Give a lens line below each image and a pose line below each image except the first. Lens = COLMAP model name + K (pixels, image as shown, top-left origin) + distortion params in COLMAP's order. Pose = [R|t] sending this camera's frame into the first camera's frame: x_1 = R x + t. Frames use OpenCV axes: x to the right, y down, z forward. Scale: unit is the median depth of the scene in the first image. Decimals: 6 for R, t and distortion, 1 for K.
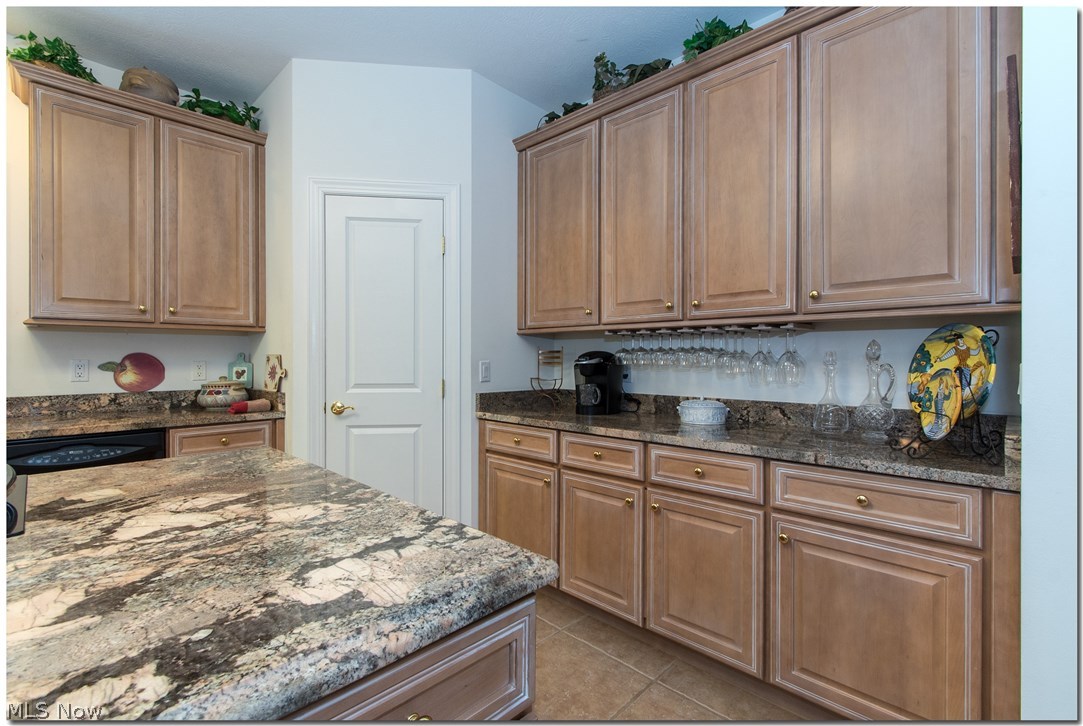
lens RADIAL K [[504.9, 0, 536.1], [0, 504.9, 364.1], [0, 0, 1]] dist [0.005496, -0.005223]
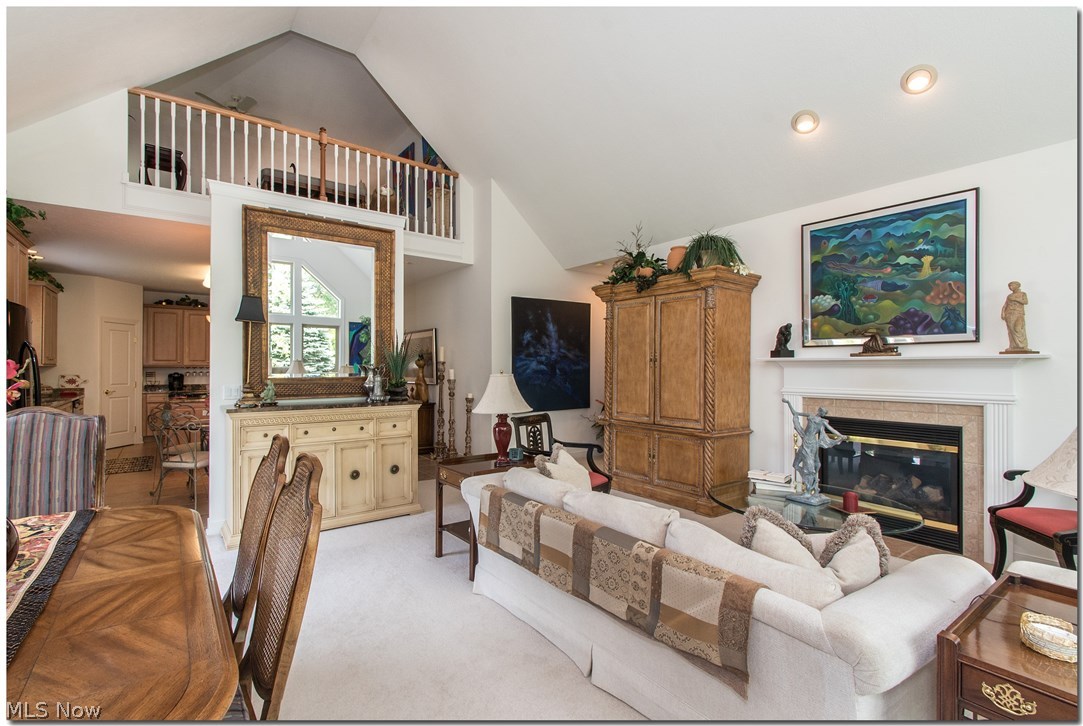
lens RADIAL K [[504.9, 0, 539.3], [0, 504.9, 365.0], [0, 0, 1]] dist [0.005496, -0.005223]
pose [[0.177550, 0.003077, 0.984107, -3.091279], [0.012198, 0.999911, -0.005327, -0.028143], [-0.984036, 0.012950, 0.177497, -2.248088]]
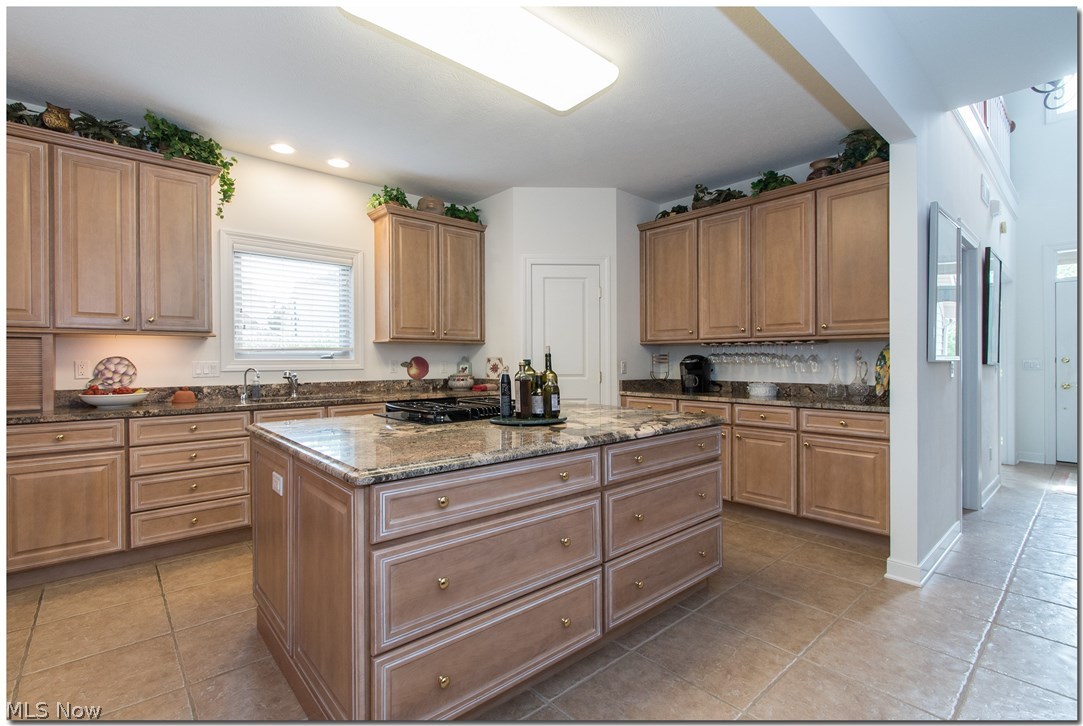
lens RADIAL K [[504.9, 0, 517.1], [0, 504.9, 361.1], [0, 0, 1]] dist [0.005496, -0.005223]
pose [[0.994119, -0.001608, -0.108279, -0.301124], [0.000518, 0.999949, -0.010096, 0.012227], [0.108290, 0.009980, 0.994069, -0.770448]]
